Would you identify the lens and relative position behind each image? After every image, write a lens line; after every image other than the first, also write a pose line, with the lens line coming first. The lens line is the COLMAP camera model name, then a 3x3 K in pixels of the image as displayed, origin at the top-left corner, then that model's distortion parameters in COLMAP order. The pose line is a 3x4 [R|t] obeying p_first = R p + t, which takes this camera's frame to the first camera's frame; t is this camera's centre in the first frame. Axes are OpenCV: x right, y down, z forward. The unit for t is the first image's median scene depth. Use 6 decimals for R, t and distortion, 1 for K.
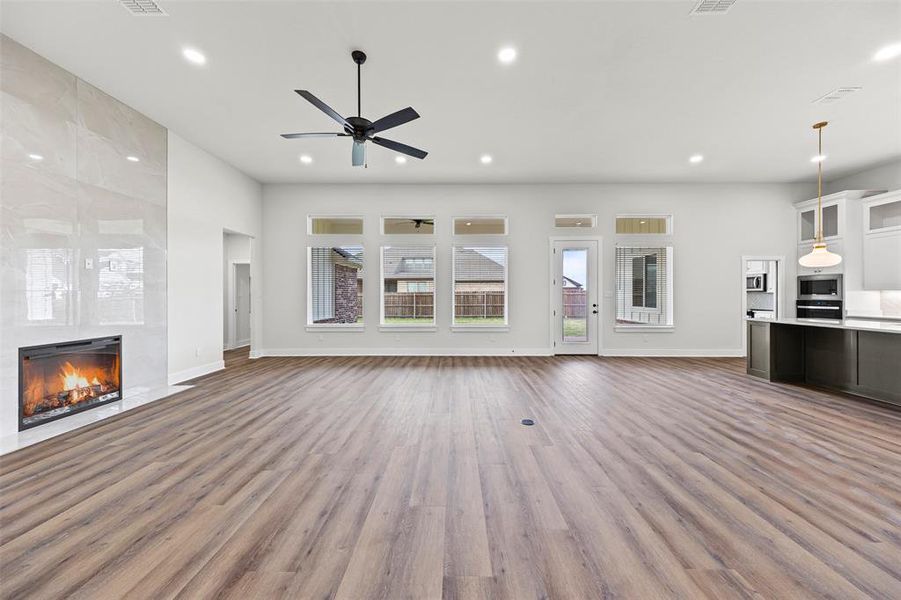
lens RADIAL K [[319.8, 0, 452.8], [0, 319.8, 297.8], [0, 0, 1]] dist [0.001212, 0.000541]
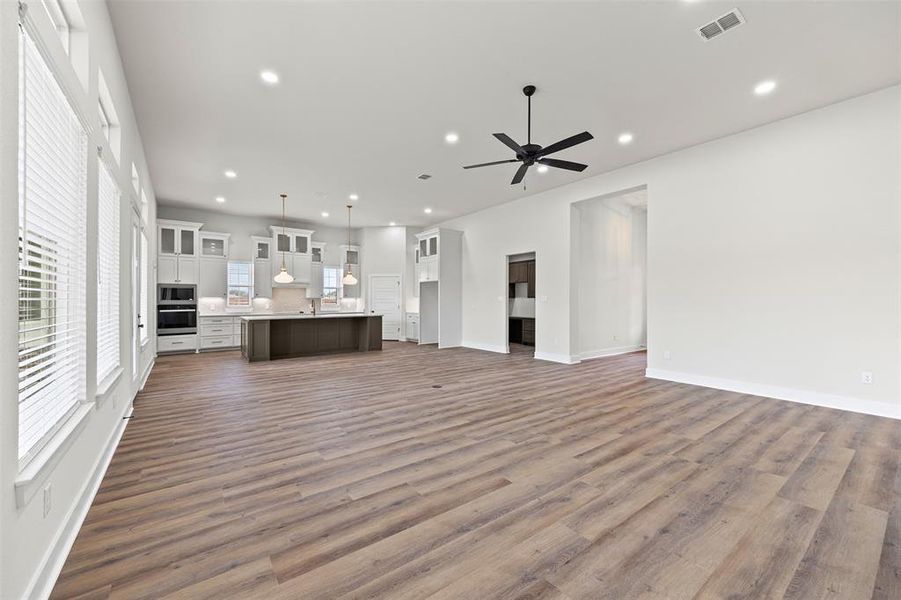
lens RADIAL K [[357.3, 0, 450.2], [0, 357.3, 293.8], [0, 0, 1]] dist [0.001526, -0.000821]
pose [[-0.603548, 0.015071, 0.797185, -0.613701], [0.007646, 0.999885, -0.013114, -0.008245], [-0.797290, -0.001820, -0.603593, 1.069425]]
